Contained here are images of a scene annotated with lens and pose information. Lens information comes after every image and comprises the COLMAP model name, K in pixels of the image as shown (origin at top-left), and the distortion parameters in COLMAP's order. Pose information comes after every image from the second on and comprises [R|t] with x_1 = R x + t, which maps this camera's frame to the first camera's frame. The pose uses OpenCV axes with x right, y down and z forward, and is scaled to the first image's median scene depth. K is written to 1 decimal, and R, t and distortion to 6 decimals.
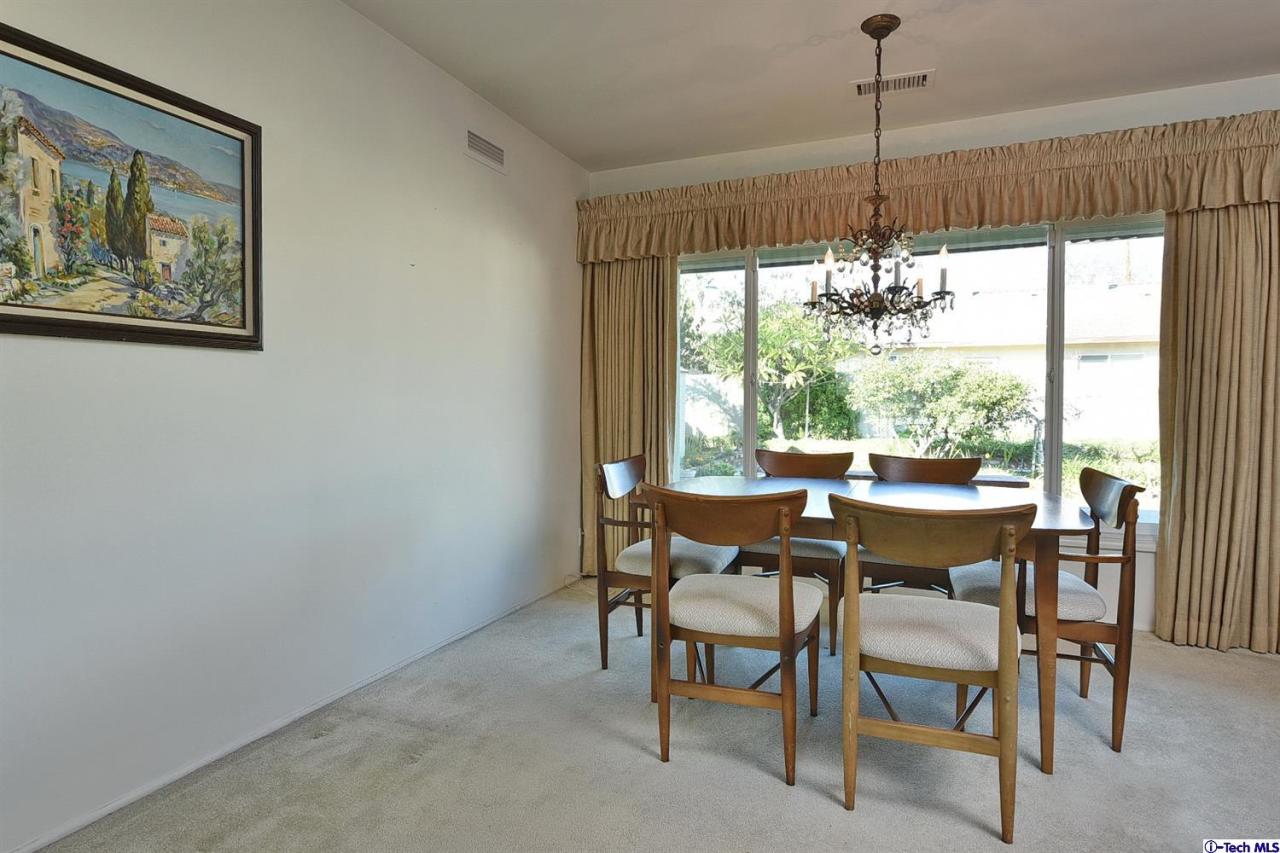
lens RADIAL K [[683.5, 0, 640.4], [0, 683.5, 426.8], [0, 0, 1]] dist [0.003912, -0.000806]
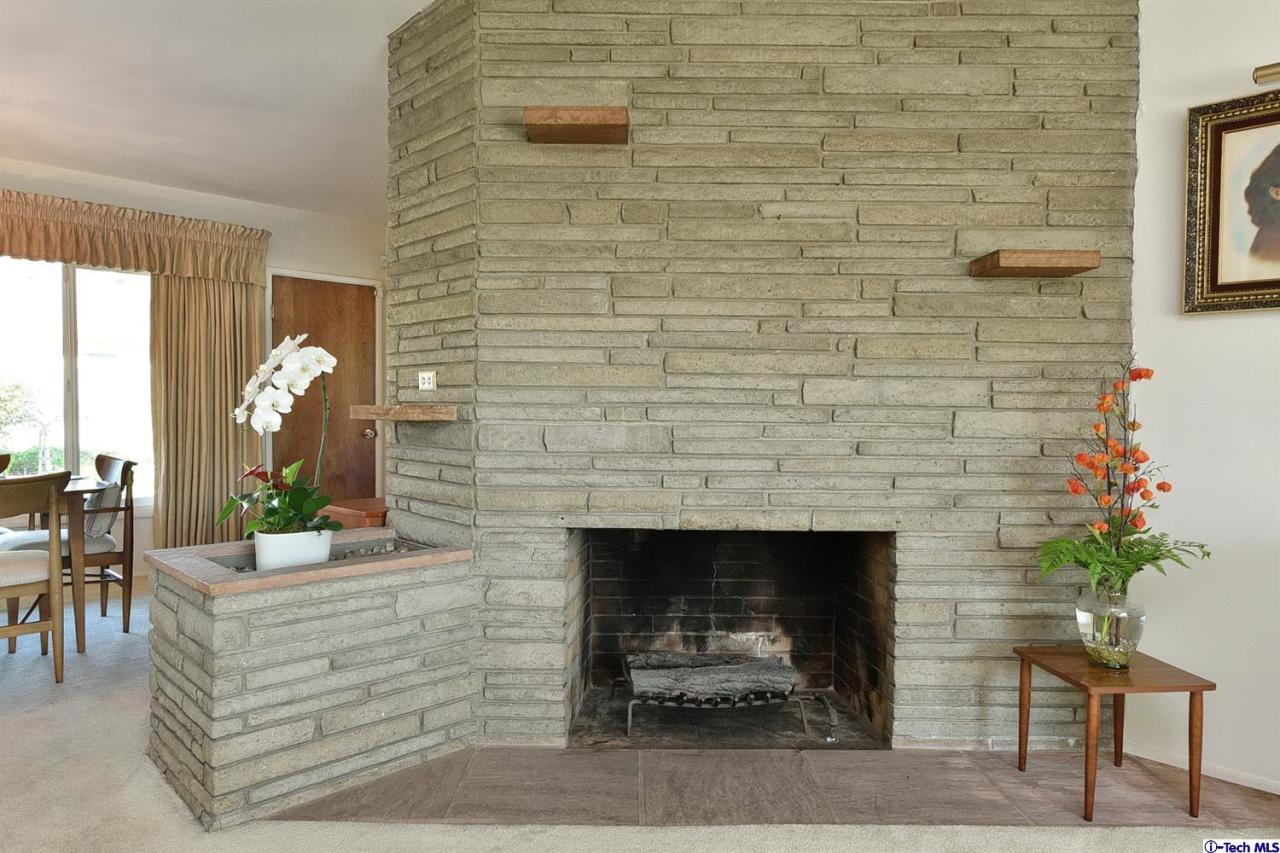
lens RADIAL K [[808.6, 0, 638.6], [0, 808.6, 431.1], [0, 0, 1]] dist [-0.000821, 0.000253]
pose [[0.391179, -0.023315, 0.920019, -0.390865], [0.023880, 0.999600, 0.015178, 0.008650], [-0.920005, 0.016033, 0.391580, -0.590130]]
